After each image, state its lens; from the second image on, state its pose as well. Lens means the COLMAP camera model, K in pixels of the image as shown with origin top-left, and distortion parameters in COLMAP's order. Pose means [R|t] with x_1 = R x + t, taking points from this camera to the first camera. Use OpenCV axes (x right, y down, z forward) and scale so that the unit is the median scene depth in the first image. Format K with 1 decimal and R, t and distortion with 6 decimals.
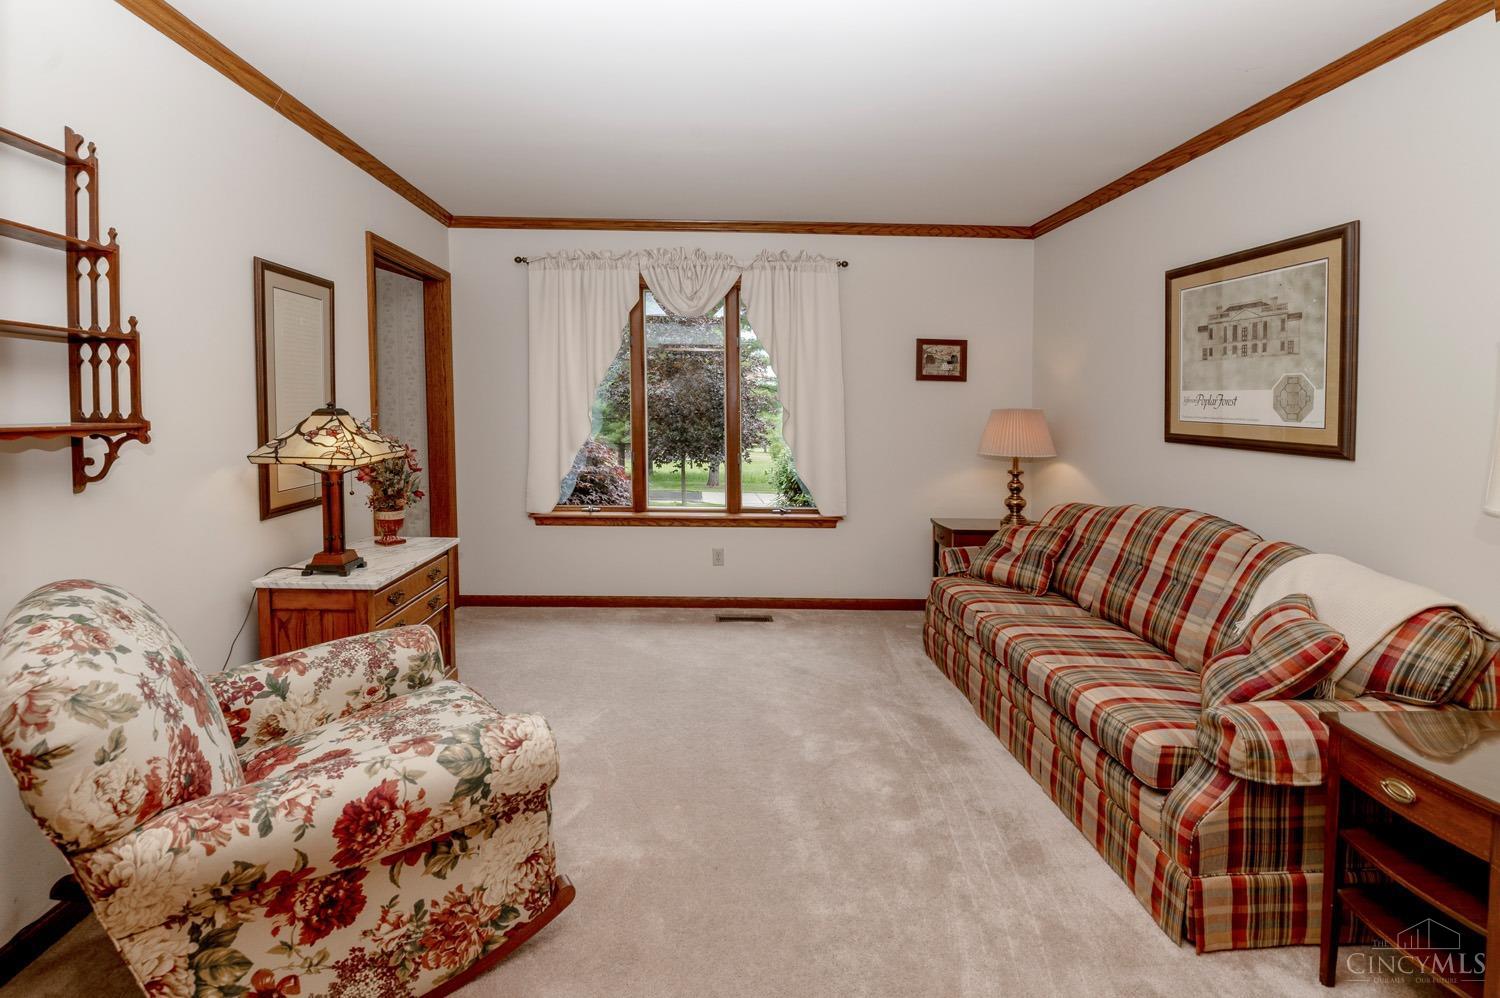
lens RADIAL K [[683.8, 0, 751.0], [0, 683.8, 427.5], [0, 0, 1]] dist [-0.001736, -0.006535]
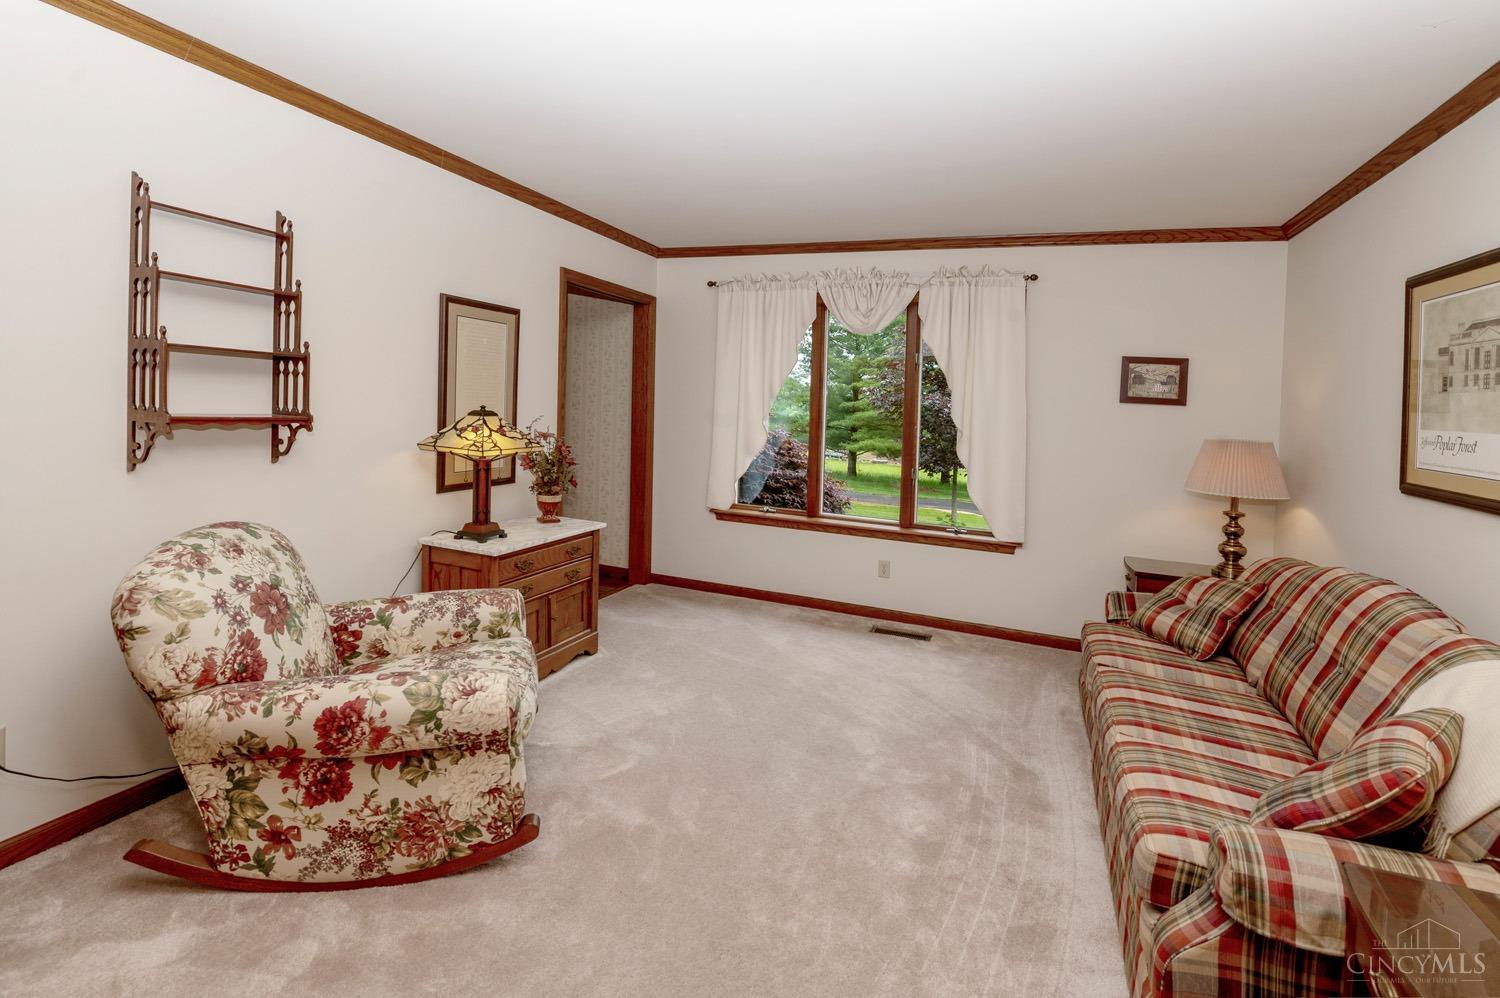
lens RADIAL K [[656.0, 0, 754.5], [0, 656.0, 425.8], [0, 0, 1]] dist [-0.004358, -0.004268]
pose [[0.930086, 0.048848, -0.364078, 0.369331], [-0.054354, 0.998510, -0.004886, -0.025048], [0.363297, 0.024334, 0.931356, 0.054164]]
